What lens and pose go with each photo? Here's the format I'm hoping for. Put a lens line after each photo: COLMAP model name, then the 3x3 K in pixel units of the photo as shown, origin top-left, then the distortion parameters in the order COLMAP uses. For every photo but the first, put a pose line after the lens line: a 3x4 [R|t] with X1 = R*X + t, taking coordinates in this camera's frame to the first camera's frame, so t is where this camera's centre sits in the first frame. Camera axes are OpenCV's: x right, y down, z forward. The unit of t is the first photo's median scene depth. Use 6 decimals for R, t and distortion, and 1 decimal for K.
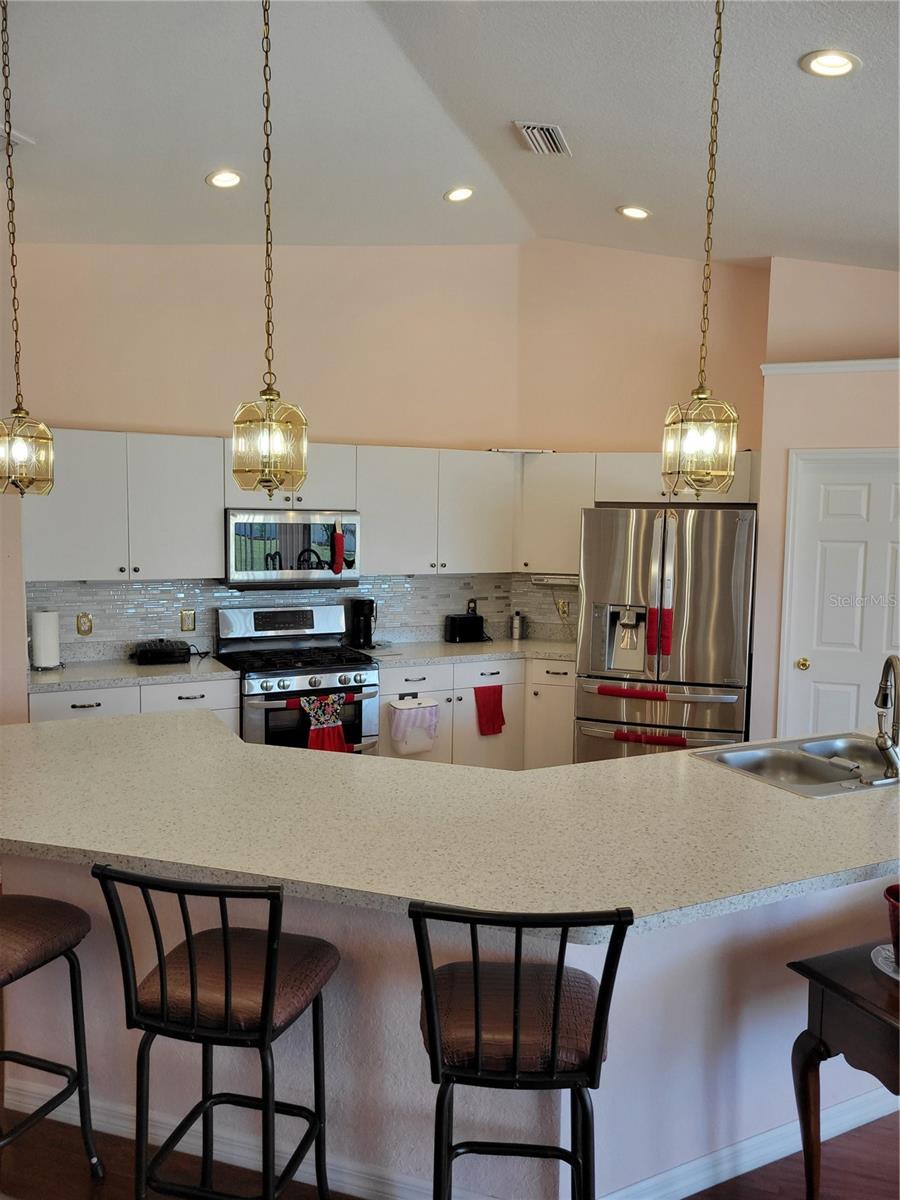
lens RADIAL K [[913.8, 0, 449.9], [0, 913.8, 601.2], [0, 0, 1]] dist [0.034405, 0.000295]
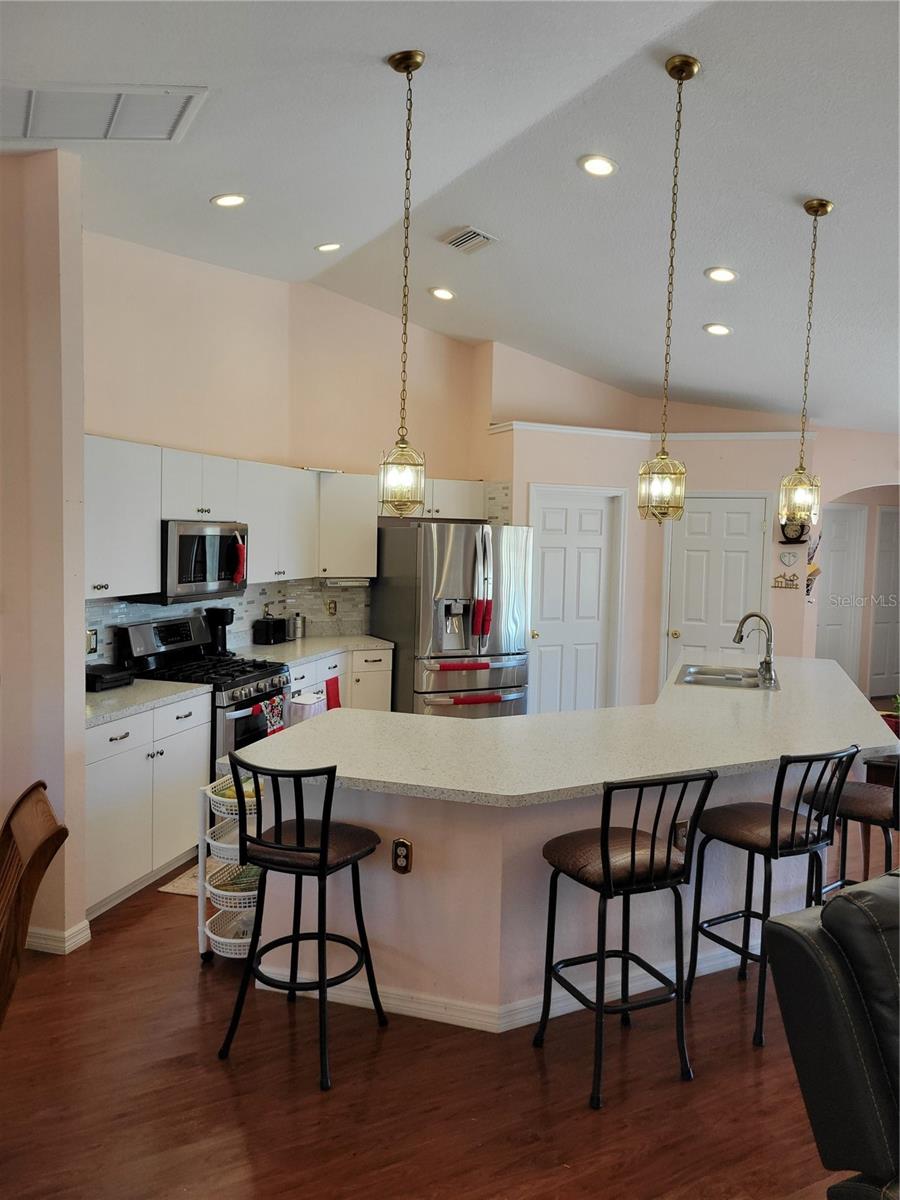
lens RADIAL K [[913.8, 0, 449.9], [0, 913.8, 598.8], [0, 0, 1]] dist [0.034405, 0.000295]
pose [[0.691903, -0.050170, 0.720245, -0.726624], [0.052946, 0.998423, 0.018685, -0.020113], [-0.720047, 0.025206, 0.693468, 0.116541]]
